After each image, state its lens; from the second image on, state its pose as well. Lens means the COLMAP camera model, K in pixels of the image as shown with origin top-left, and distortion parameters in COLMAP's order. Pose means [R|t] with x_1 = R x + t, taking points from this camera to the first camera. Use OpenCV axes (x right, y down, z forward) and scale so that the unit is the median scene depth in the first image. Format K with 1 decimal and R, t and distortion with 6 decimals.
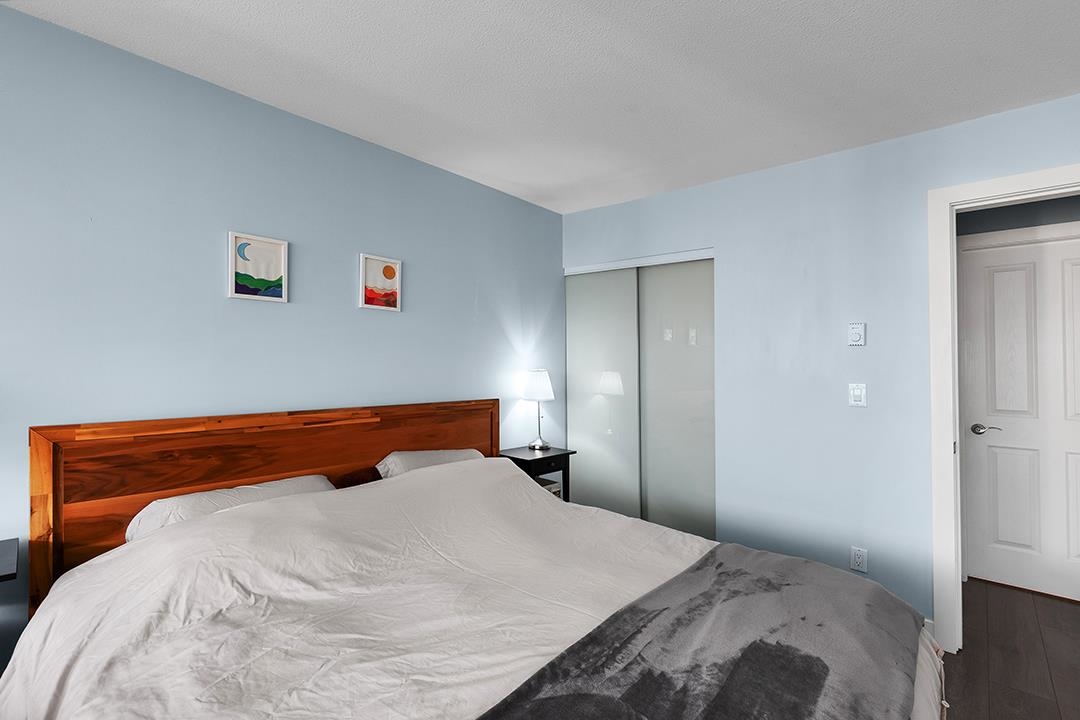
lens RADIAL K [[493.9, 0, 540.0], [0, 493.9, 360.0], [0, 0, 1]] dist [0.000037, -0.000033]
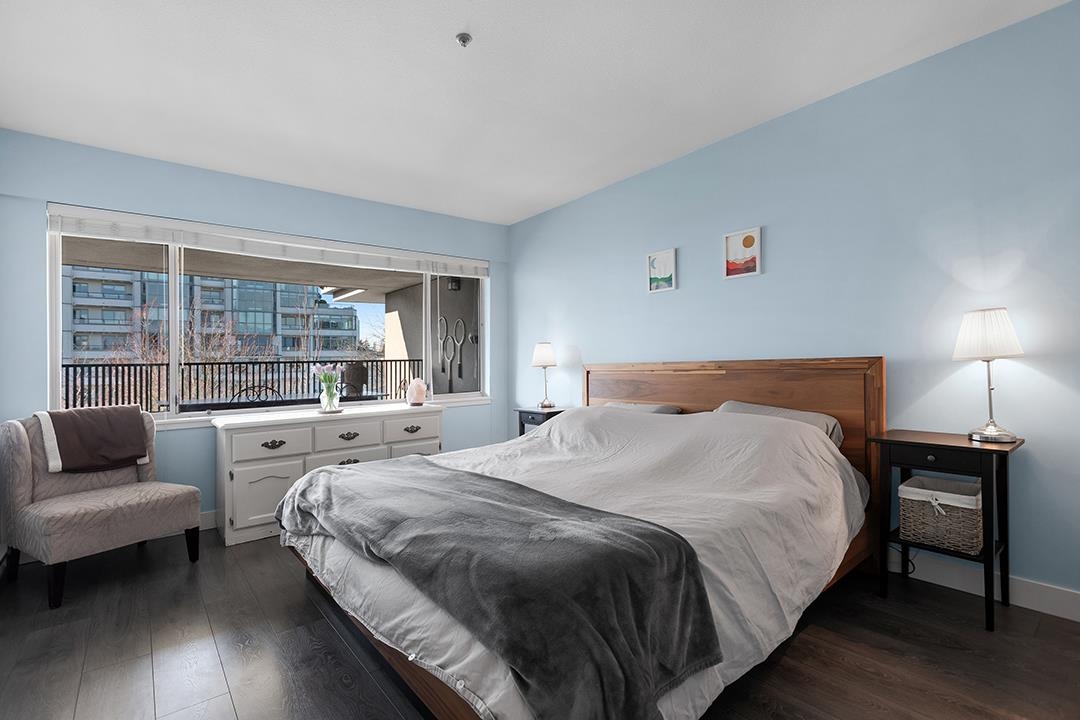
lens RADIAL K [[490.3, 0, 540.0], [0, 490.3, 360.0], [0, 0, 1]] dist [-0.000005, 0.000008]
pose [[-0.158985, -0.014597, -0.987173, 0.880942], [0.031791, 0.999296, -0.019897, 0.098100], [0.986769, -0.034546, -0.158409, 0.731528]]
